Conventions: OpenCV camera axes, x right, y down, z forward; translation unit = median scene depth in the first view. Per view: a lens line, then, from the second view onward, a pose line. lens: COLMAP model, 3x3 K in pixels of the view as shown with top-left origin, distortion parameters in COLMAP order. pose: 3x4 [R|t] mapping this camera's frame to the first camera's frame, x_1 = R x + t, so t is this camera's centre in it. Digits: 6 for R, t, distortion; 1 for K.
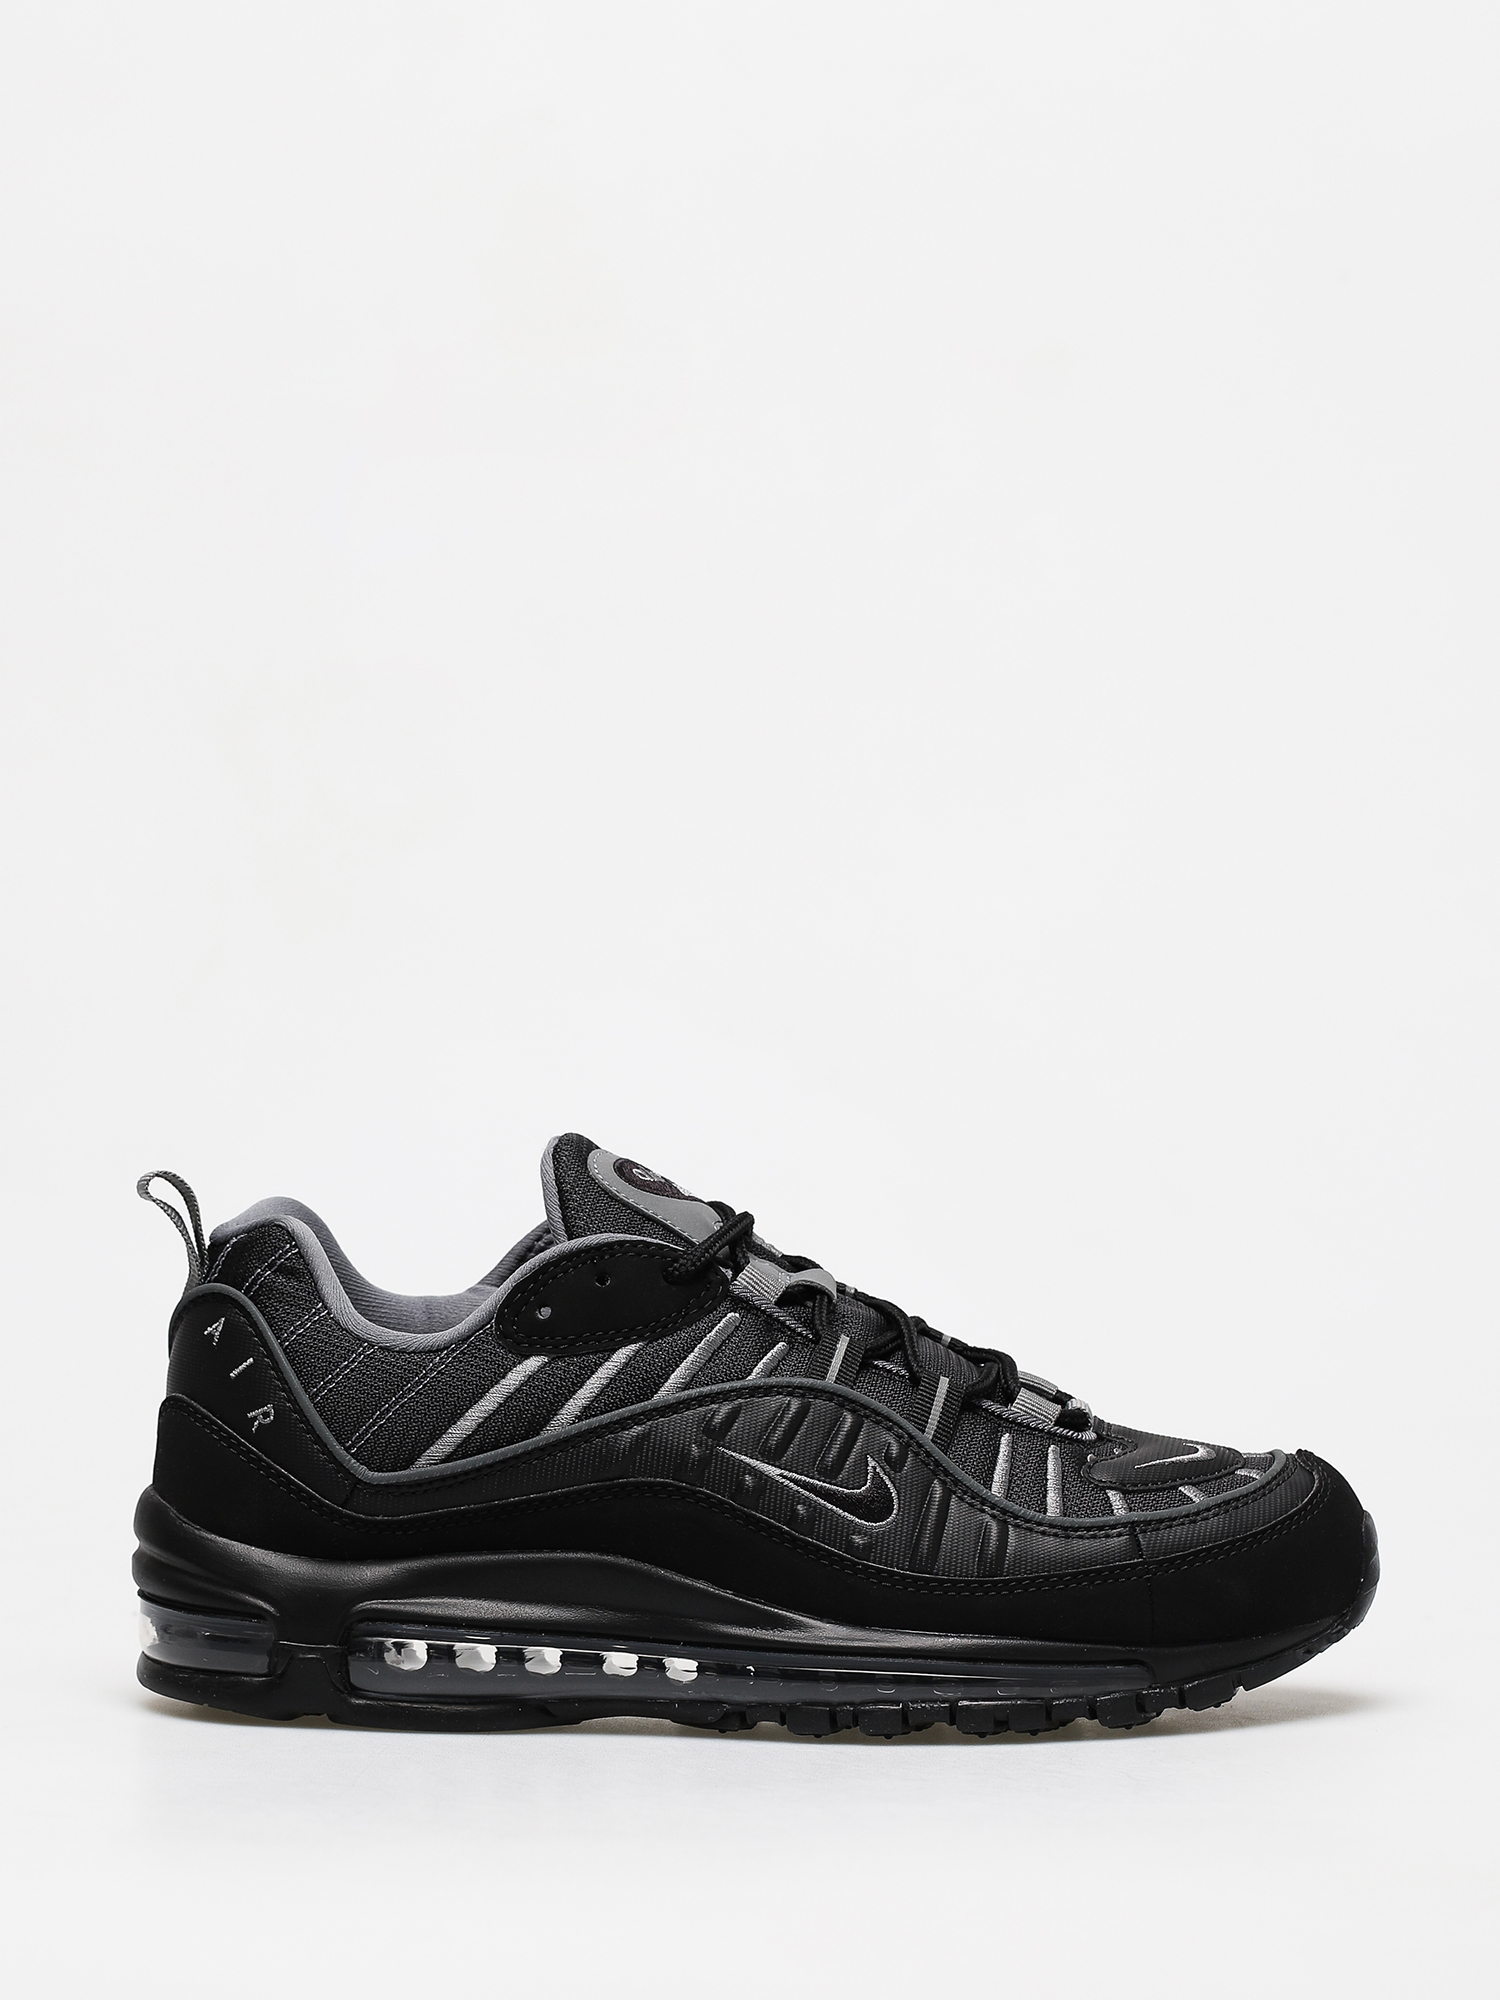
lens RADIAL K [[5667.4, 0, 750.2], [0, 5667.4, 999.8], [0, 0, 1]] dist [-0.498947, 0.000000]
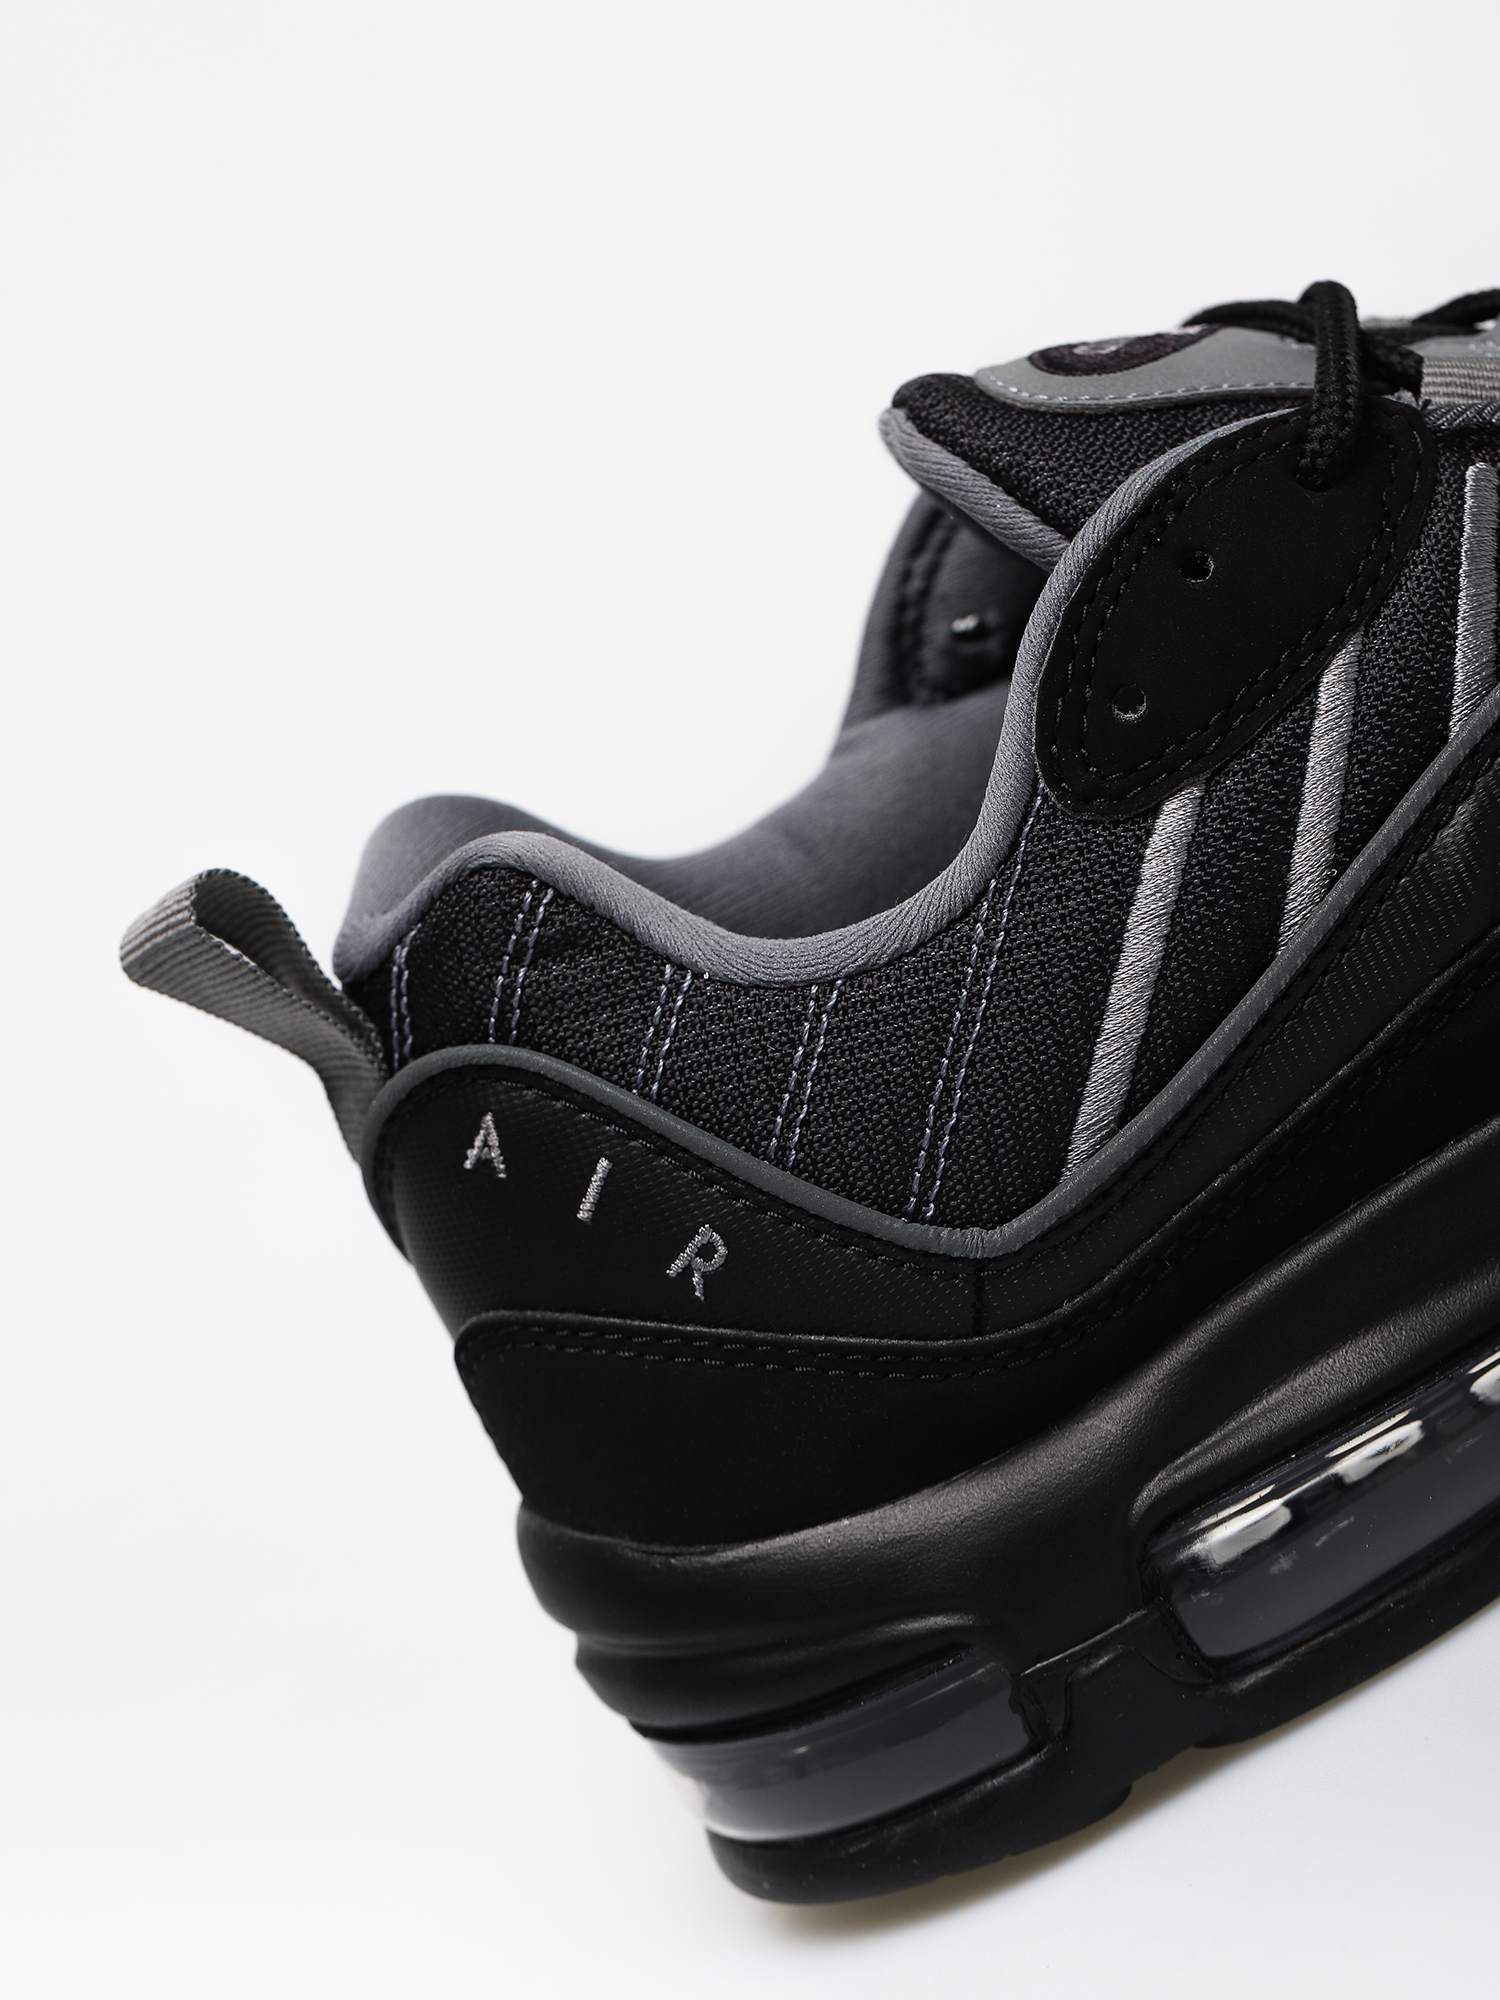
lens RADIAL K [[5667.4, 0, 749.4], [0, 5667.4, 996.8], [0, 0, 1]] dist [-0.498947, 0.000000]
pose [[0.839686, -0.542133, 0.031926, -0.086665], [0.533605, 0.834551, 0.137078, -0.000750], [-0.100958, -0.098067, 0.990046, 0.570675]]
